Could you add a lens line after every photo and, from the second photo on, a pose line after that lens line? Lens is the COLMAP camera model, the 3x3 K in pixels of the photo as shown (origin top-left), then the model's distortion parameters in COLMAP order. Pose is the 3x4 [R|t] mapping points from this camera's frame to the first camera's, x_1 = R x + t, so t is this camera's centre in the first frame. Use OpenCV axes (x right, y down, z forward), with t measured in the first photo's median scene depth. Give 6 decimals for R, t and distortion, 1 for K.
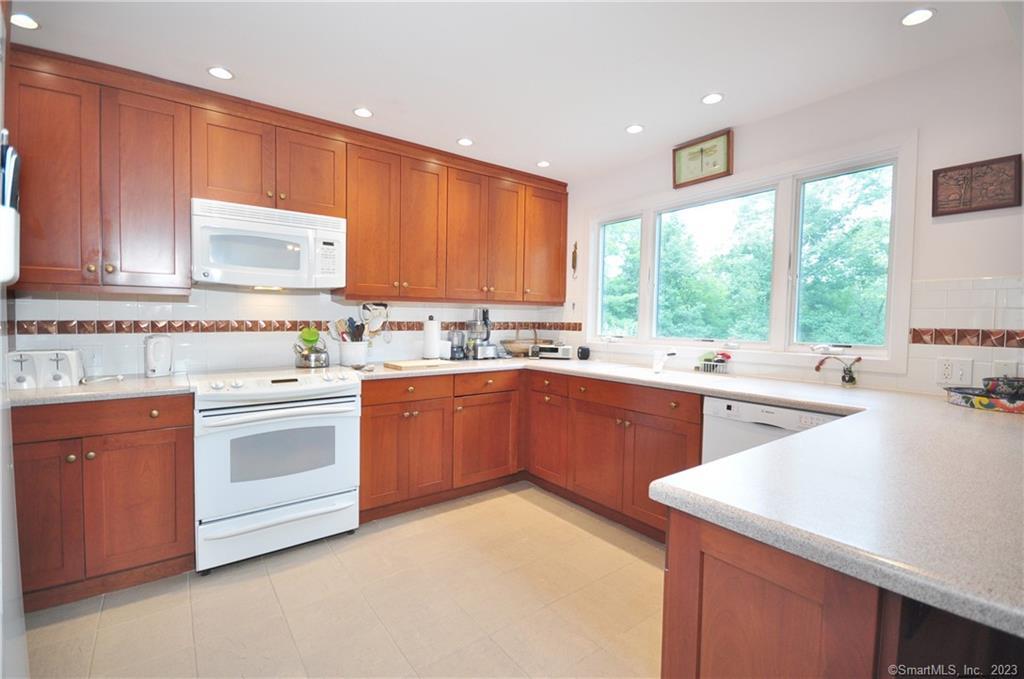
lens RADIAL K [[458.9, 0, 514.0], [0, 458.9, 339.7], [0, 0, 1]] dist [-0.001365, -0.002146]
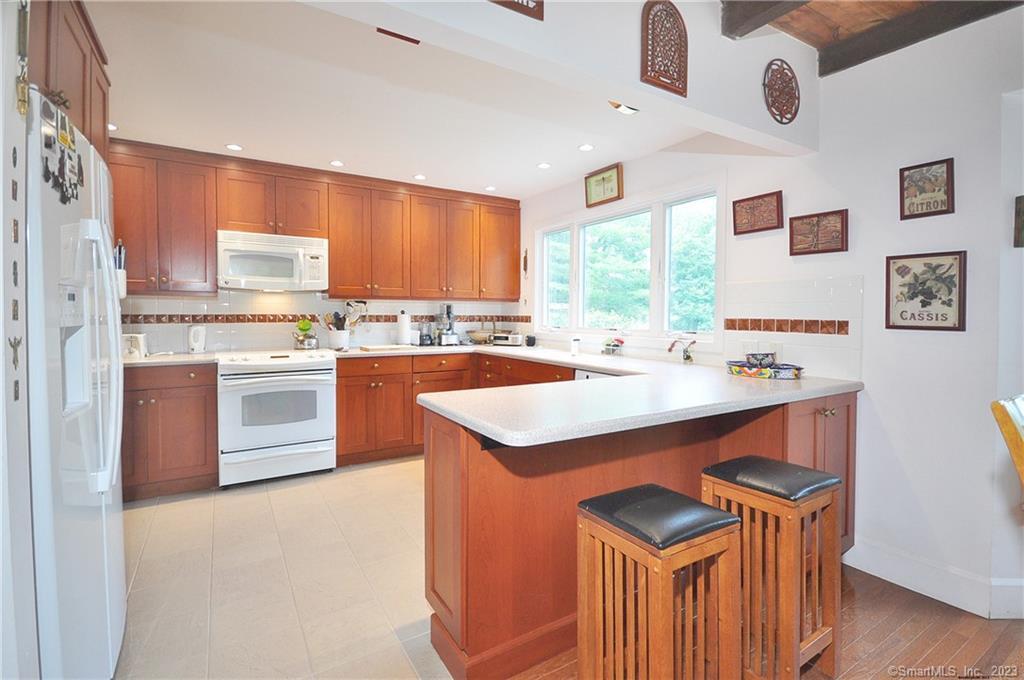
lens RADIAL K [[458.9, 0, 507.4], [0, 458.9, 332.8], [0, 0, 1]] dist [-0.001365, -0.002146]
pose [[0.996112, 0.001128, -0.088089, 0.278534], [-0.001432, 0.999993, -0.003381, 0.017002], [0.088084, 0.003494, 0.996107, -0.299425]]
